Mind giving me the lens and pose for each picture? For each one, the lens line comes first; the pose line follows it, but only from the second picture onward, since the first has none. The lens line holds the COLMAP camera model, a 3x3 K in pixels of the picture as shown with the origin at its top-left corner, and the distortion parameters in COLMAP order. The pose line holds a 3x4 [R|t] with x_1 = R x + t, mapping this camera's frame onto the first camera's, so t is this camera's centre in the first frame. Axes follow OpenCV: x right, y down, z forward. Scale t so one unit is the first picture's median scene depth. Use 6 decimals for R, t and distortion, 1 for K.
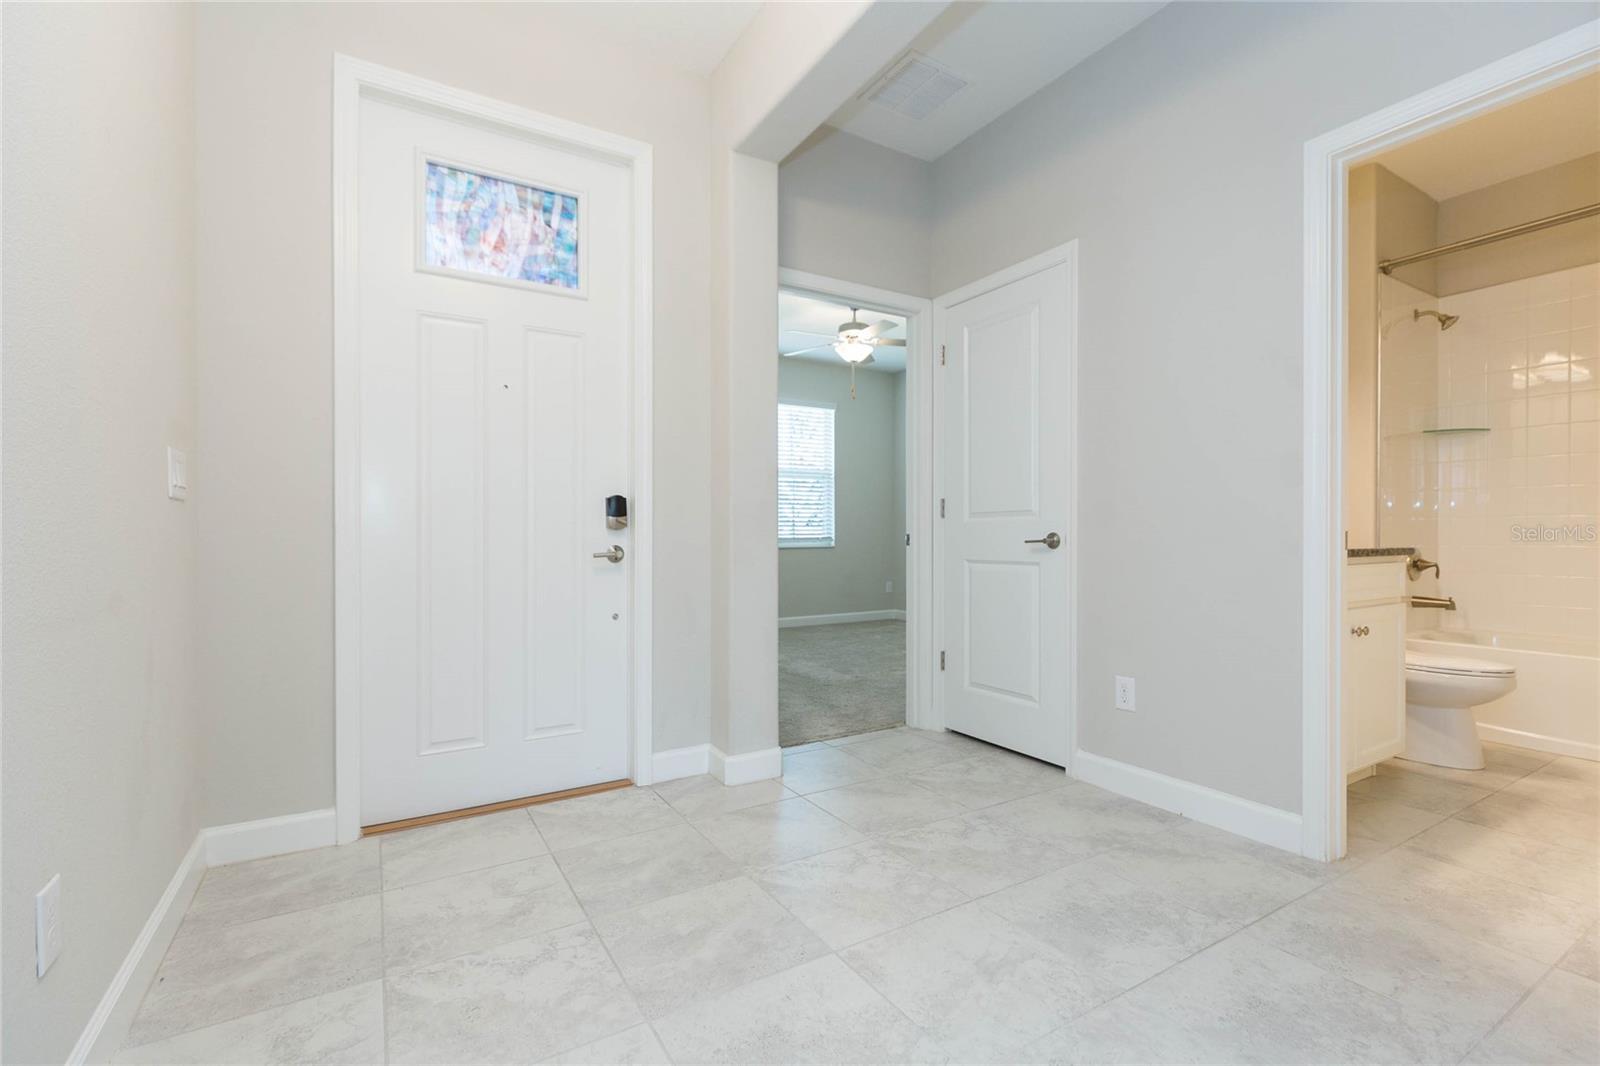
lens RADIAL K [[717.2, 0, 802.7], [0, 717.2, 541.9], [0, 0, 1]] dist [0.001997, -0.000249]
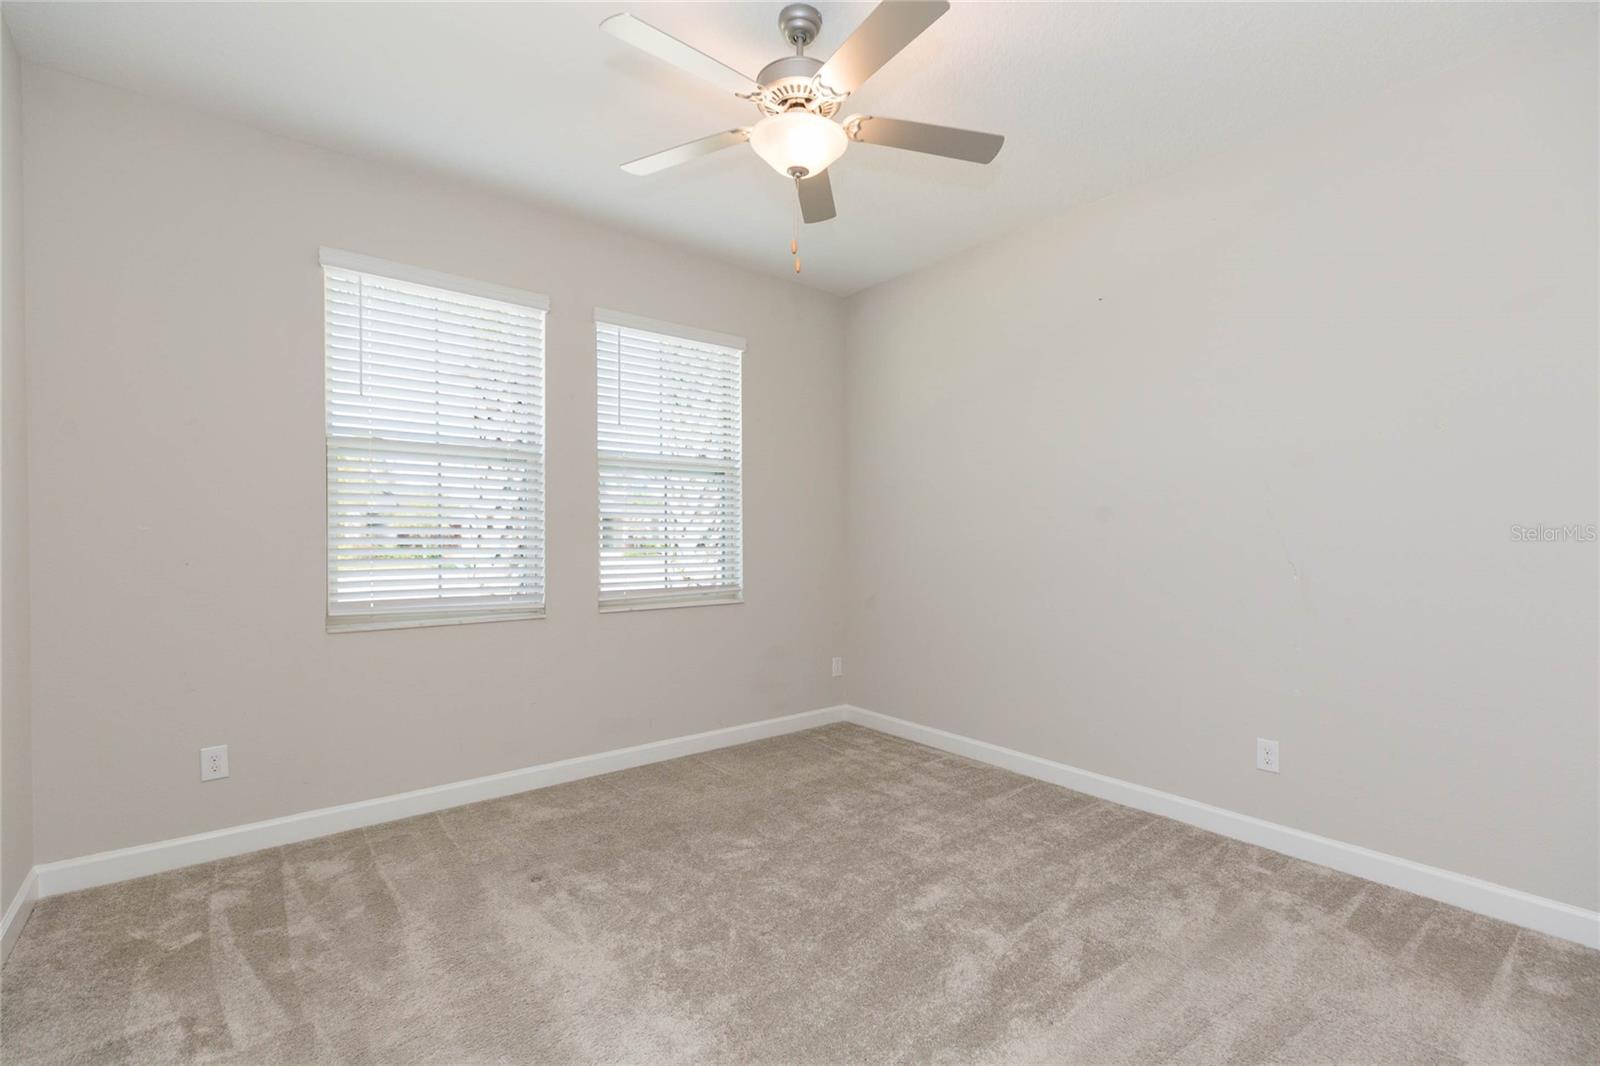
lens RADIAL K [[731.6, 0, 800.0], [0, 731.6, 533.0], [0, 0, 1]] dist [0.000277, -0.000270]
pose [[0.991099, 0.002497, 0.133102, 0.044262], [-0.000840, 0.999921, -0.012505, -0.113011], [-0.133123, 0.012282, 0.991023, 1.311674]]
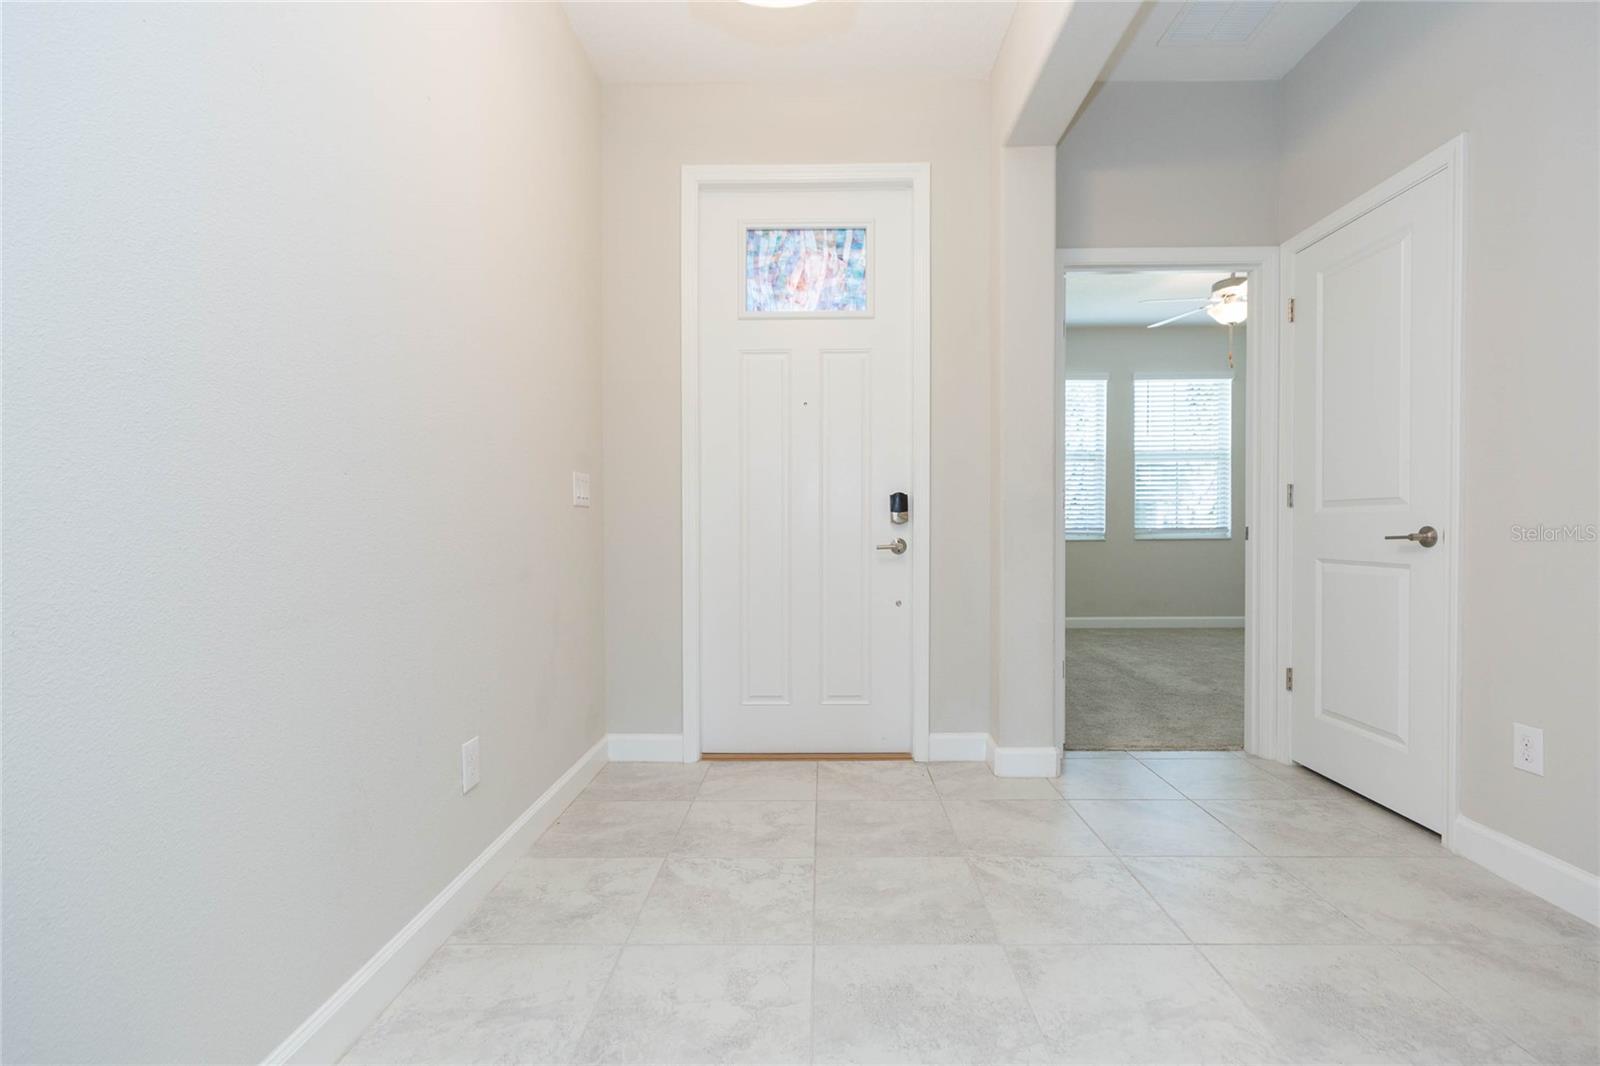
lens RADIAL K [[715.5, 0, 802.0], [0, 715.5, 536.7], [0, 0, 1]] dist [0.000842, -0.000535]
pose [[0.845201, 0.006942, -0.534404, 0.203707], [-0.001854, 0.999948, 0.010057, -0.008594], [0.534445, -0.007509, 0.845170, -0.001367]]
